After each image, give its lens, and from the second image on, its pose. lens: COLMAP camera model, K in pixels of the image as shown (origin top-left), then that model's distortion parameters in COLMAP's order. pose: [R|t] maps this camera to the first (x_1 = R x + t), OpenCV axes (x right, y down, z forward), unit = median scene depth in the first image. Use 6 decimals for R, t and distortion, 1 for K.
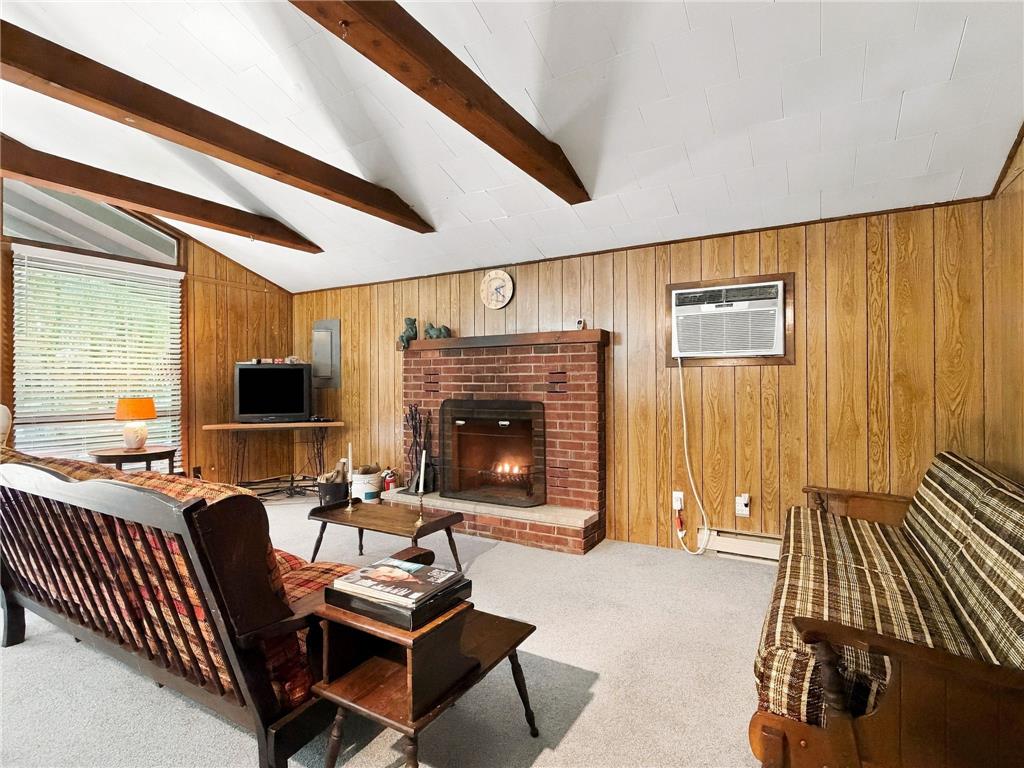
lens RADIAL K [[522.5, 0, 512.0], [0, 522.5, 384.0], [0, 0, 1]] dist [-0.000077, -0.000361]
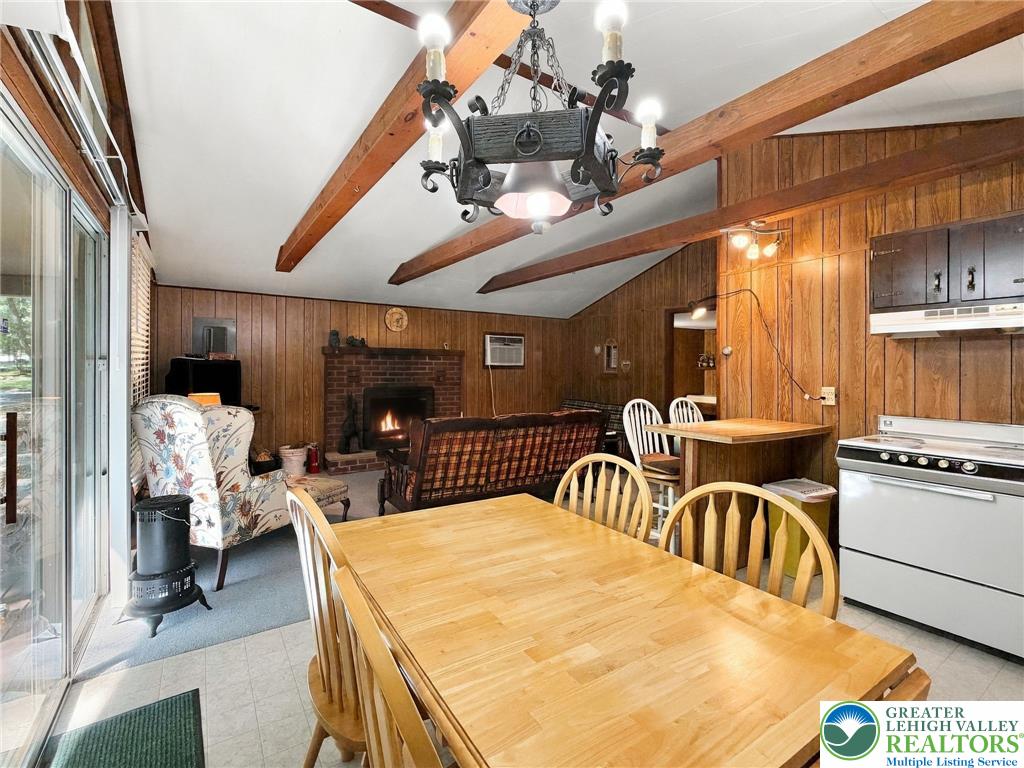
lens RADIAL K [[462.0, 0, 510.5], [0, 462.0, 368.7], [0, 0, 1]] dist [0.000259, -0.000120]
pose [[0.432277, 0.007290, 0.901711, -1.295760], [-0.006679, 0.999966, -0.004883, -0.023933], [-0.901716, -0.003912, 0.432311, 0.056118]]
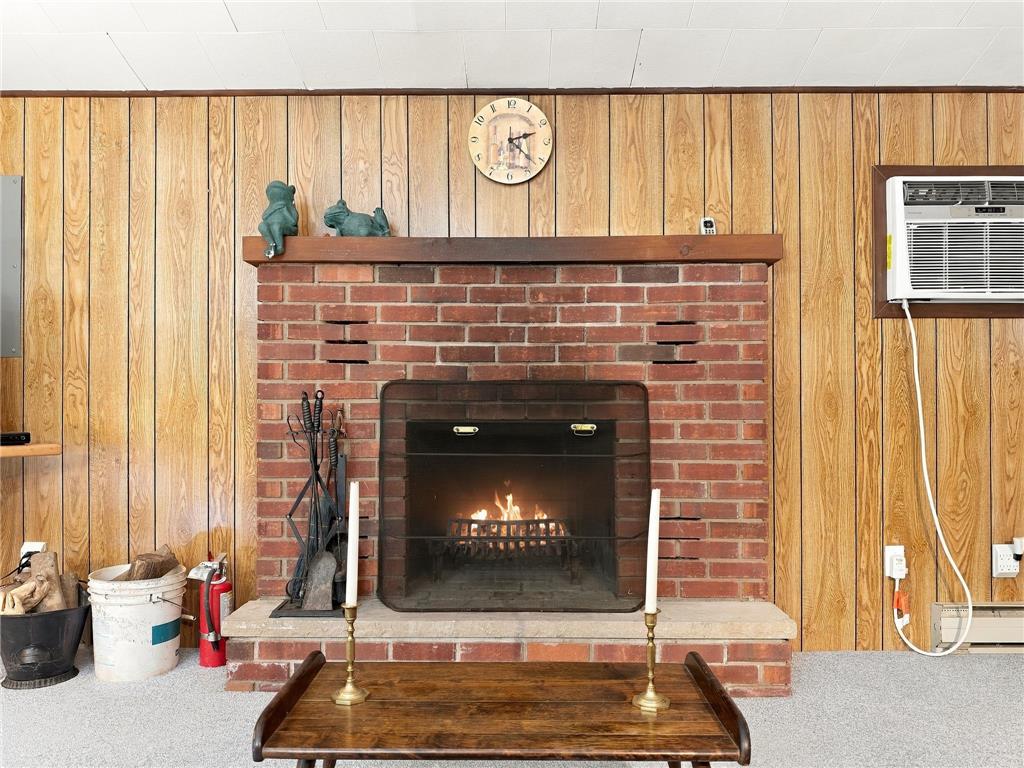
lens RADIAL K [[740.8, 0, 513.3], [0, 740.8, 397.5], [0, 0, 1]] dist [0.099926, -0.161560]
pose [[0.869425, 0.005588, 0.494034, -0.384647], [-0.002950, 0.999977, -0.006119, 0.052472], [-0.494057, 0.003863, 0.869421, 0.470852]]
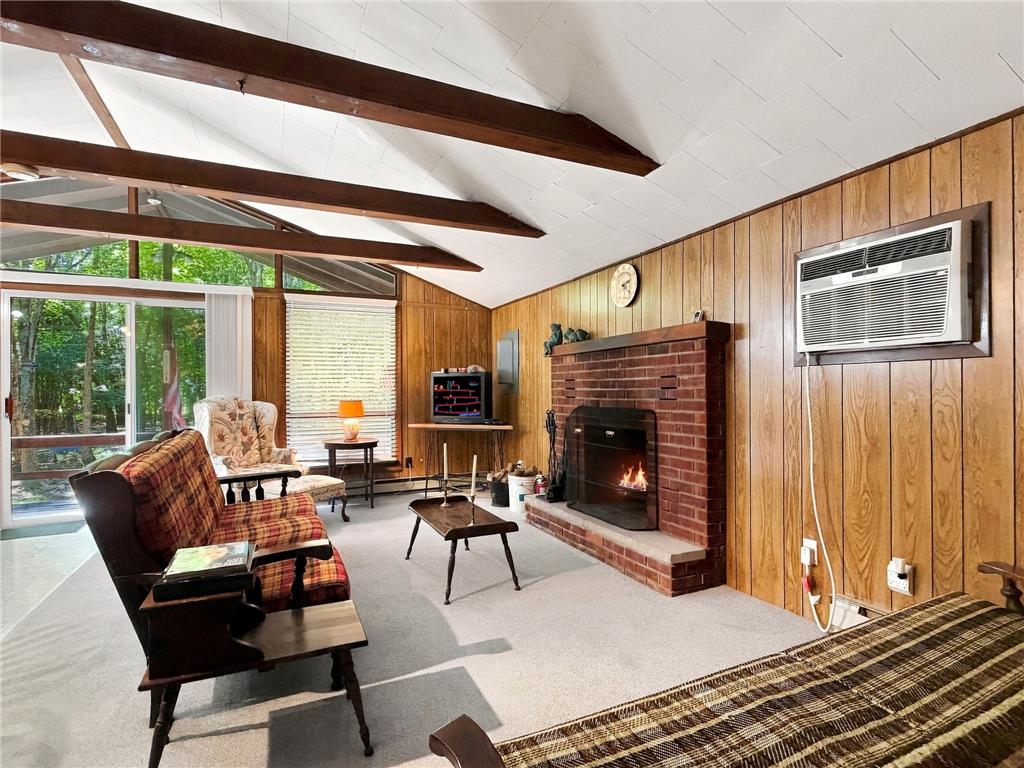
lens RADIAL K [[519.6, 0, 512.0], [0, 519.6, 392.2], [0, 0, 1]] dist [0.002058, 0.000415]
pose [[0.820750, 0.001941, -0.571284, 0.357688], [-0.001091, 0.999998, 0.001831, 0.002652], [0.571286, -0.000880, 0.820751, 0.164953]]
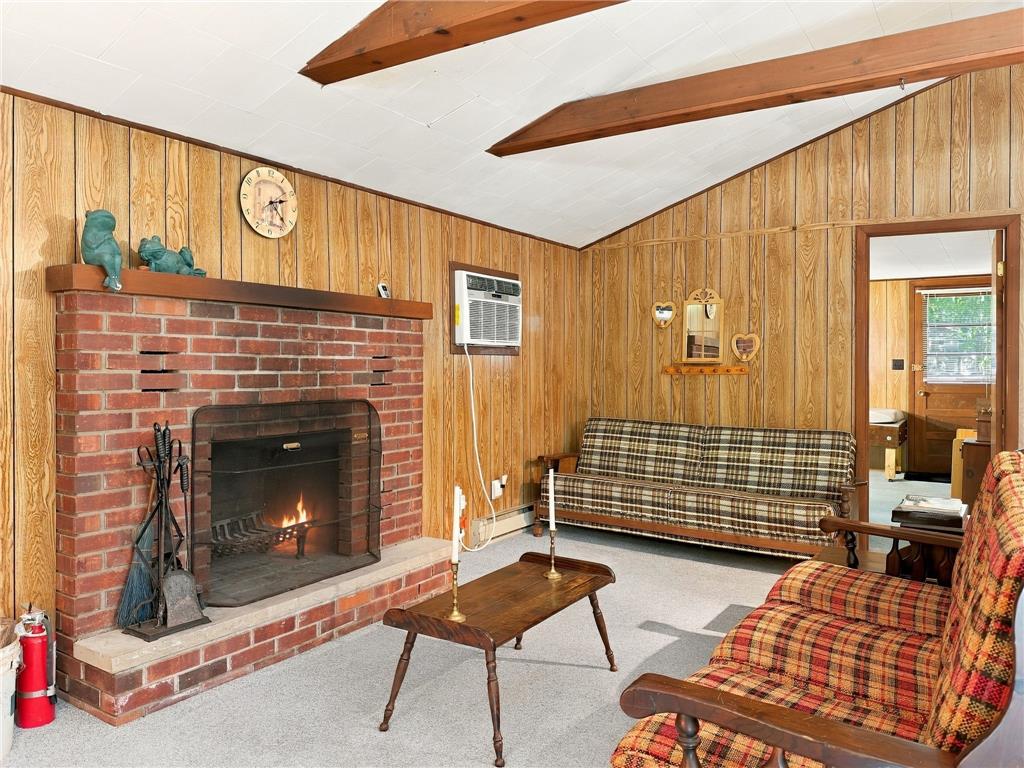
lens RADIAL K [[732.6, 0, 513.8], [0, 732.6, 371.9], [0, 0, 1]] dist [0.091096, -0.157381]
pose [[0.050611, -0.001833, 0.998717, -0.881928], [0.002780, 0.999995, 0.001695, -0.002577], [-0.998715, 0.002691, 0.050616, 0.769809]]
